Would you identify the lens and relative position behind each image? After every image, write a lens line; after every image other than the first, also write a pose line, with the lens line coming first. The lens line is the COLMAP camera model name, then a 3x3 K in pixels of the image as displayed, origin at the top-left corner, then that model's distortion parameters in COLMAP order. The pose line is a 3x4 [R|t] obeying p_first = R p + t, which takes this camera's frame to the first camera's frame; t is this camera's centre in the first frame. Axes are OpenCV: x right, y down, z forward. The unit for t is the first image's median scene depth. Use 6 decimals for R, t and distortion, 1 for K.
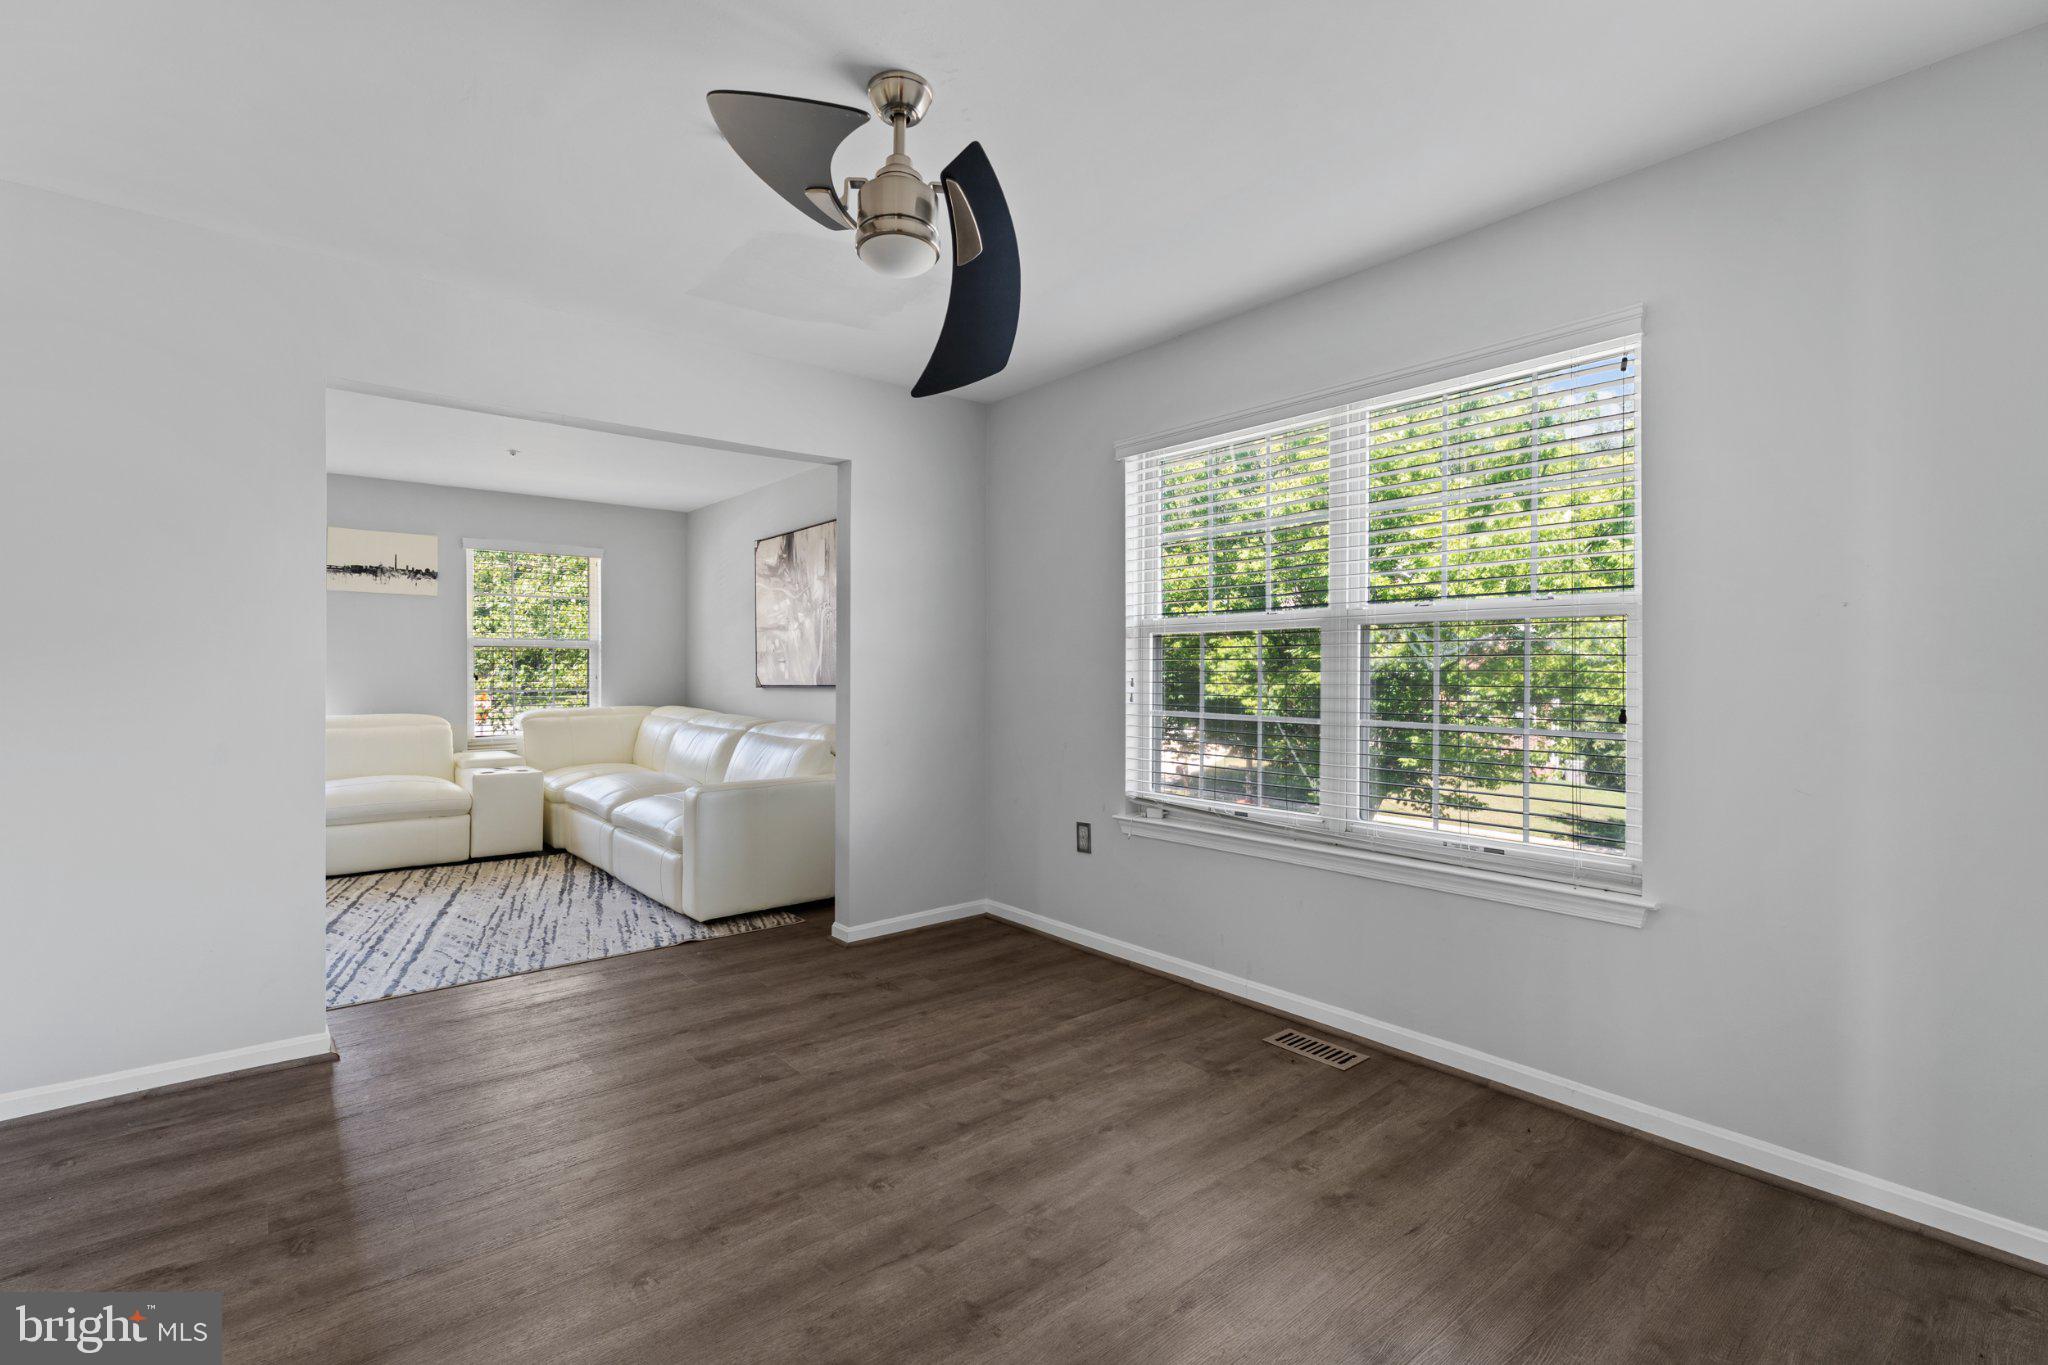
lens RADIAL K [[931.0, 0, 1018.5], [0, 931.0, 673.1], [0, 0, 1]] dist [-0.004904, -0.000333]
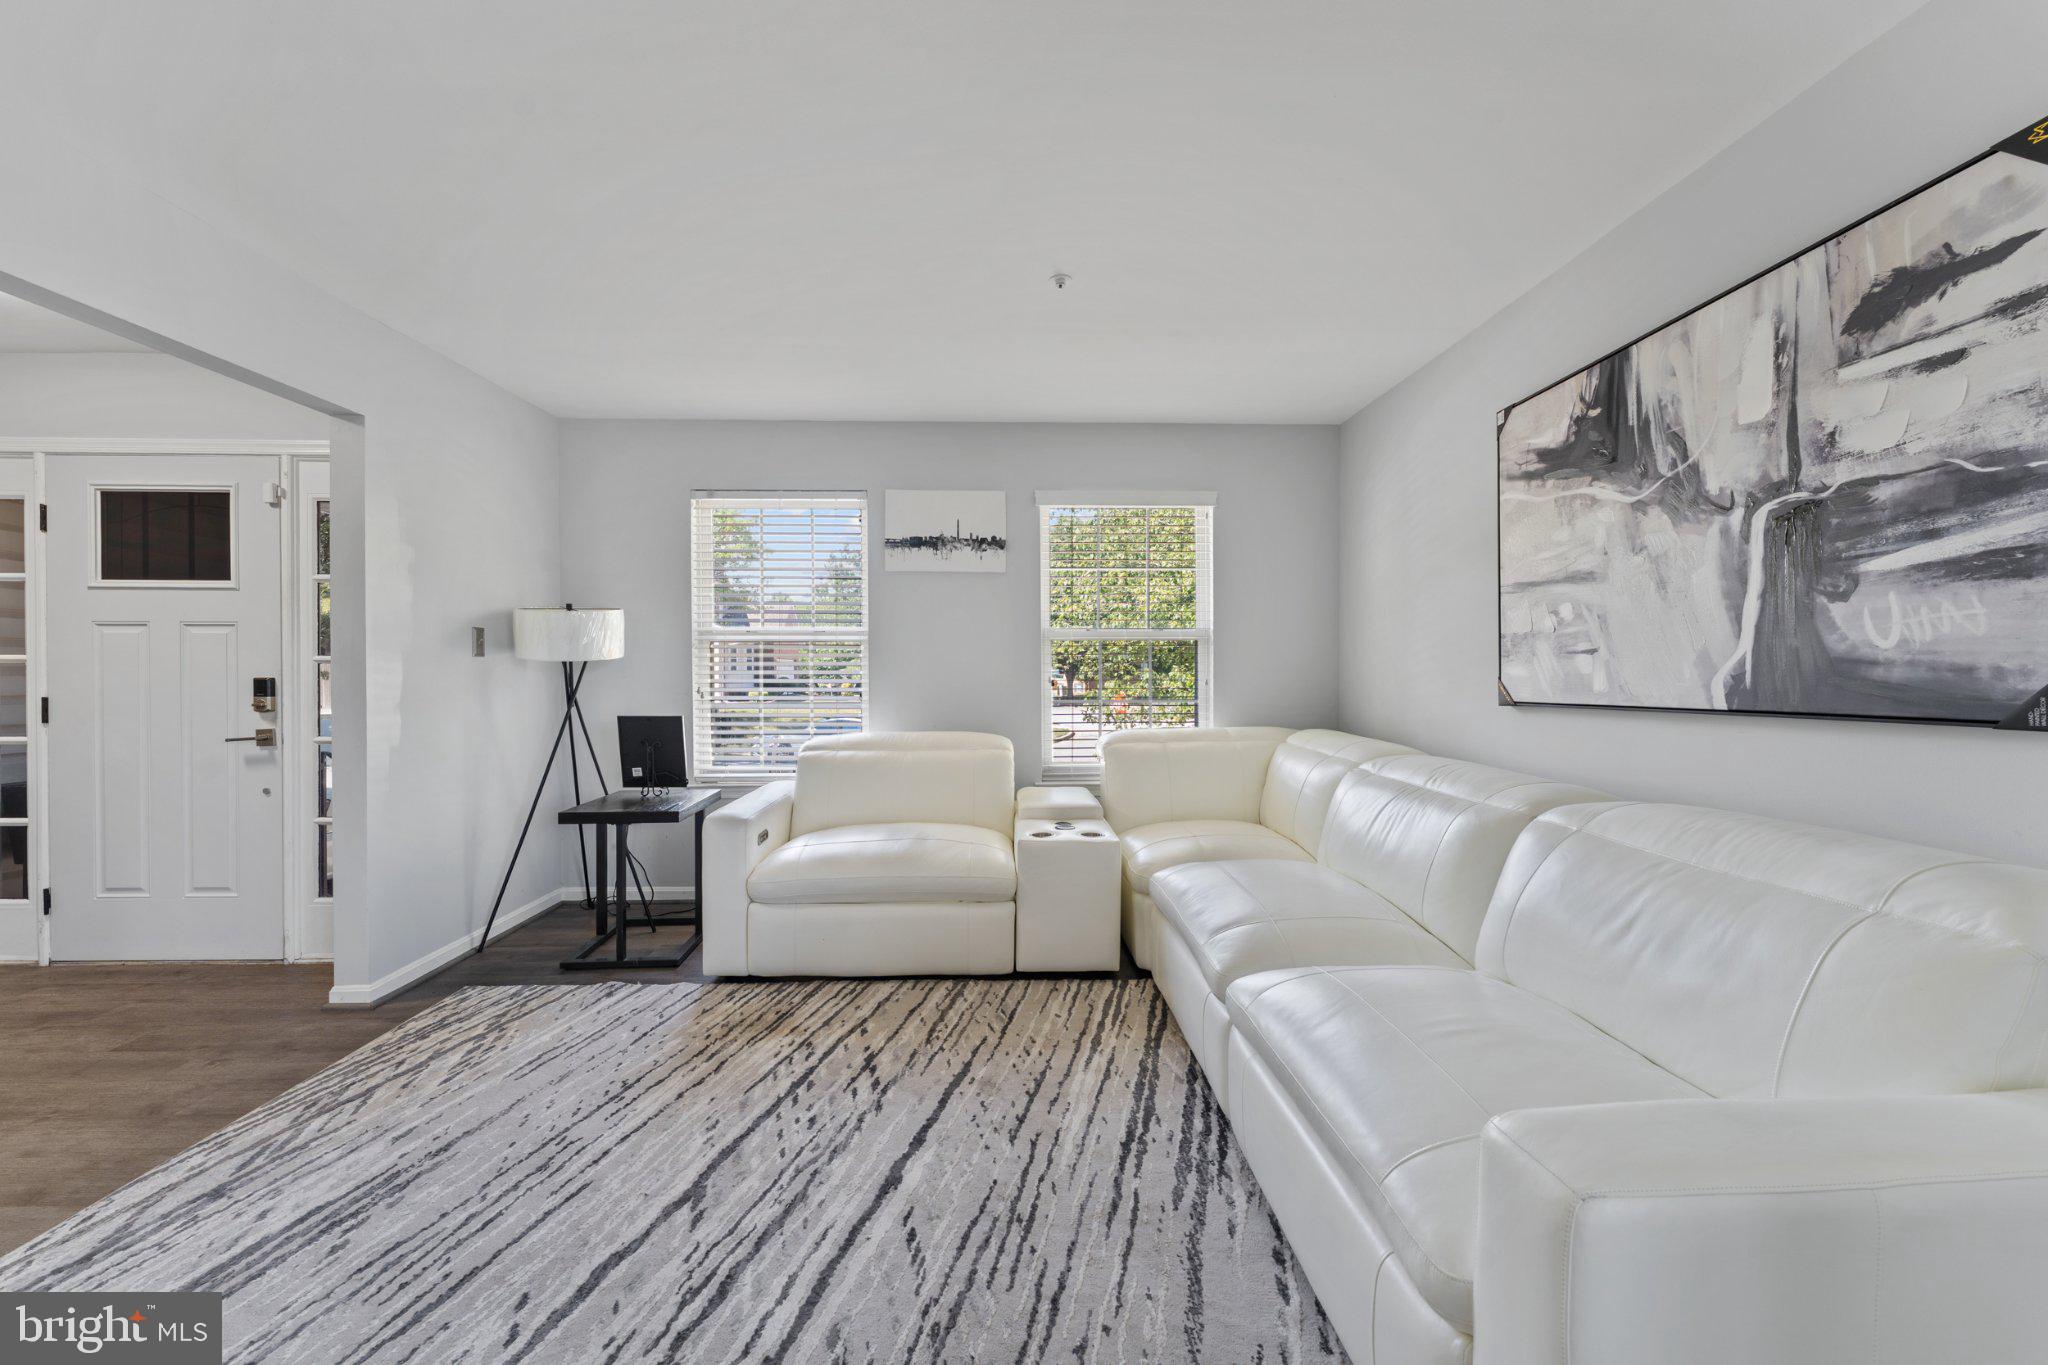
lens RADIAL K [[819.1, 0, 1022.3], [0, 819.1, 685.4], [0, 0, 1]] dist [0.002590, -0.001294]
pose [[0.789643, 0.006224, -0.613535, -0.231515], [0.002596, 0.999906, 0.013486, -0.001818], [0.613561, -0.012242, 0.789553, 0.532121]]
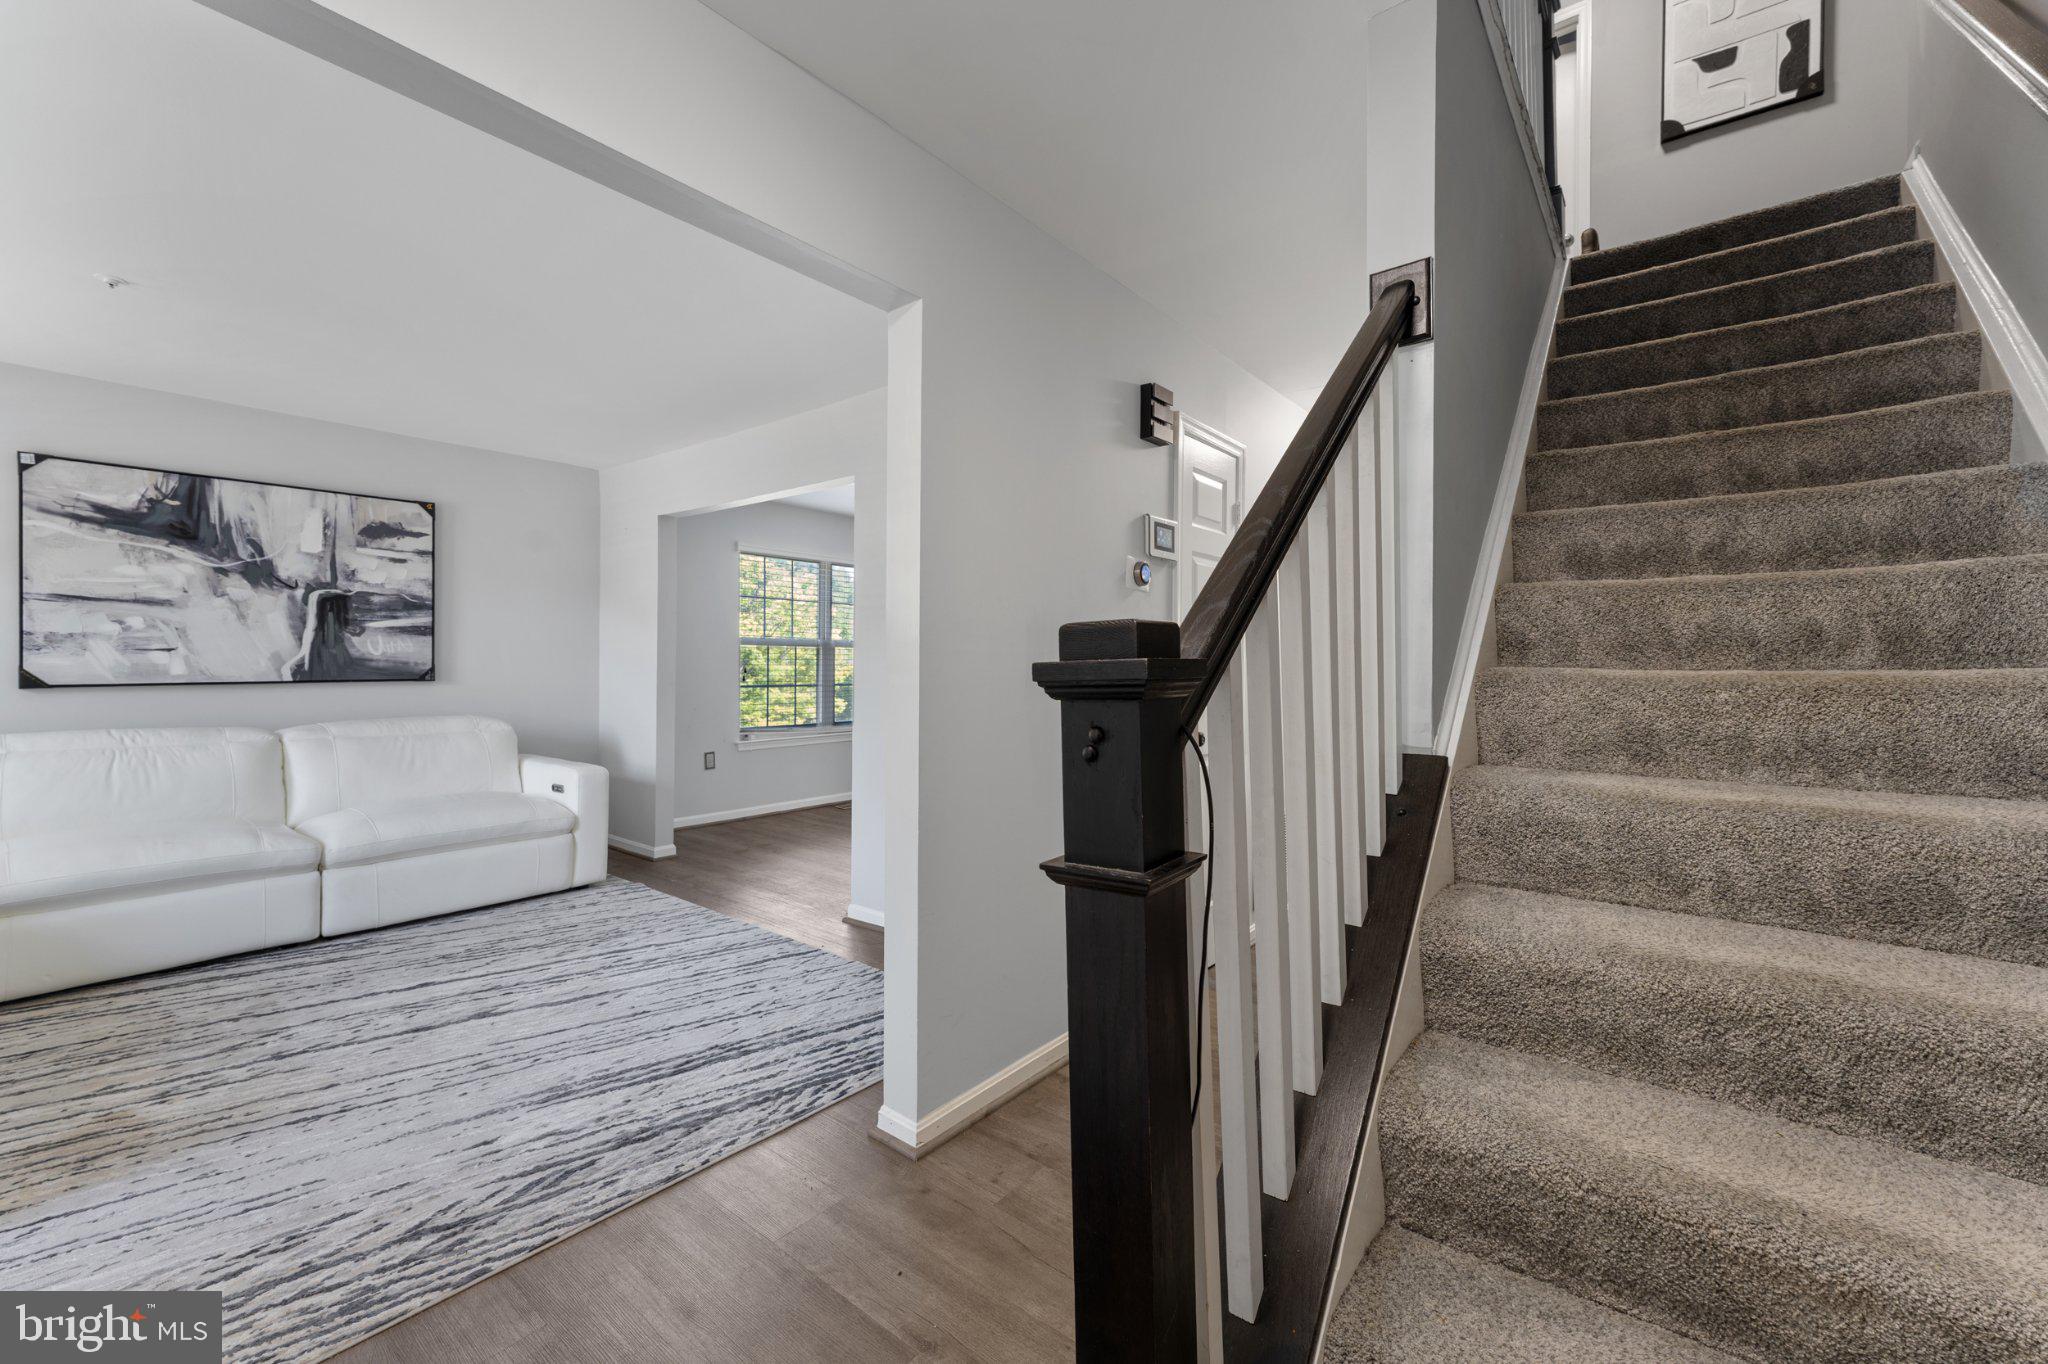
lens RADIAL K [[819.1, 0, 1006.1], [0, 819.1, 665.9], [0, 0, 1]] dist [0.002590, -0.001294]
pose [[-0.193080, -0.002751, 0.981179, -1.024507], [-0.004407, 0.999988, 0.001937, -0.003847], [-0.981173, -0.003950, -0.193090, 0.498649]]
